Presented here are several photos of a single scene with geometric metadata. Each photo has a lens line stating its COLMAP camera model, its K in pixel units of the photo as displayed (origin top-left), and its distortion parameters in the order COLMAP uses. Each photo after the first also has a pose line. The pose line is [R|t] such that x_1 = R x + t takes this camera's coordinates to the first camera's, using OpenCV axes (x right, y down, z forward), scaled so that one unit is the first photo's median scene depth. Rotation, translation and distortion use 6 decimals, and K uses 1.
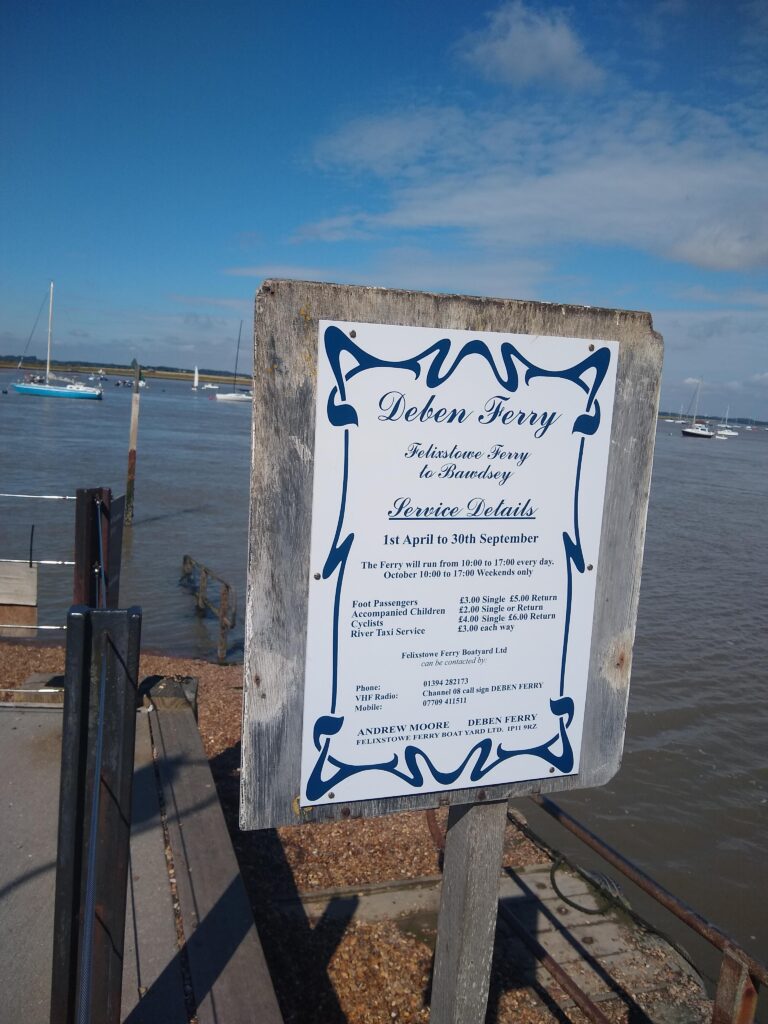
lens RADIAL K [[727.3, 0, 358.1], [0, 727.3, 505.1], [0, 0, 1]] dist [0.006558, 0.000421]
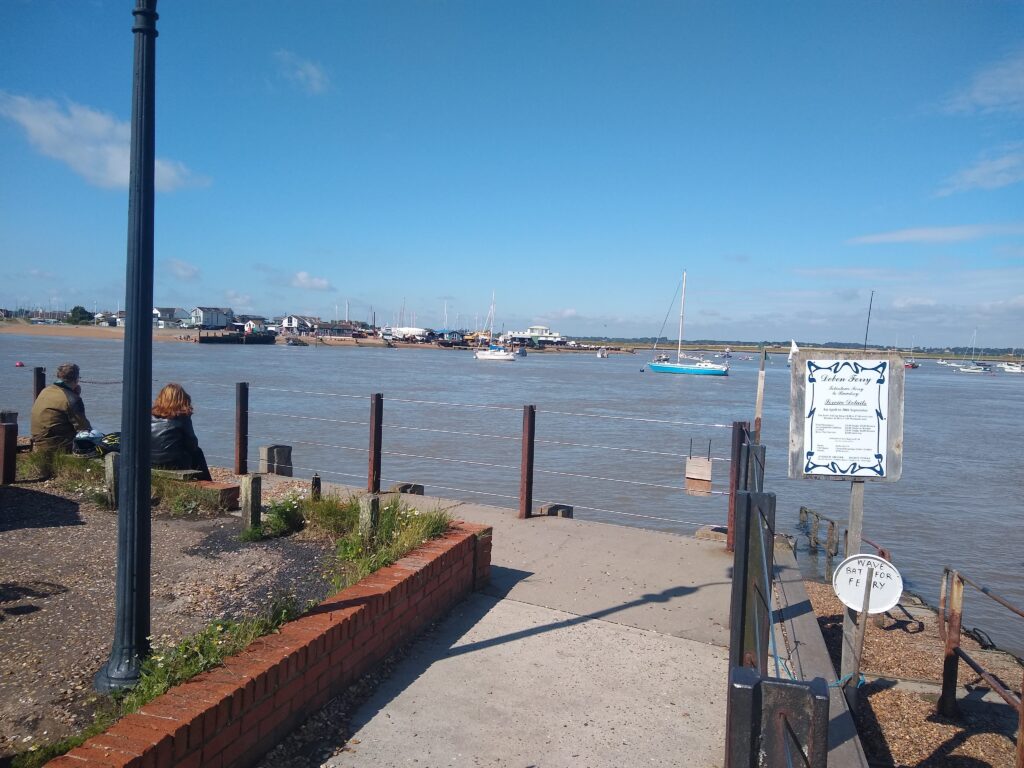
lens RADIAL K [[799.8, 0, 512.0], [0, 799.8, 384.0], [0, 0, 1]] dist [-0.001130, 0.001580]
pose [[0.828386, -0.019155, -0.559830, 1.094613], [-0.054735, 0.991865, -0.114928, 0.514309], [0.557477, 0.125847, 0.820599, -3.692829]]
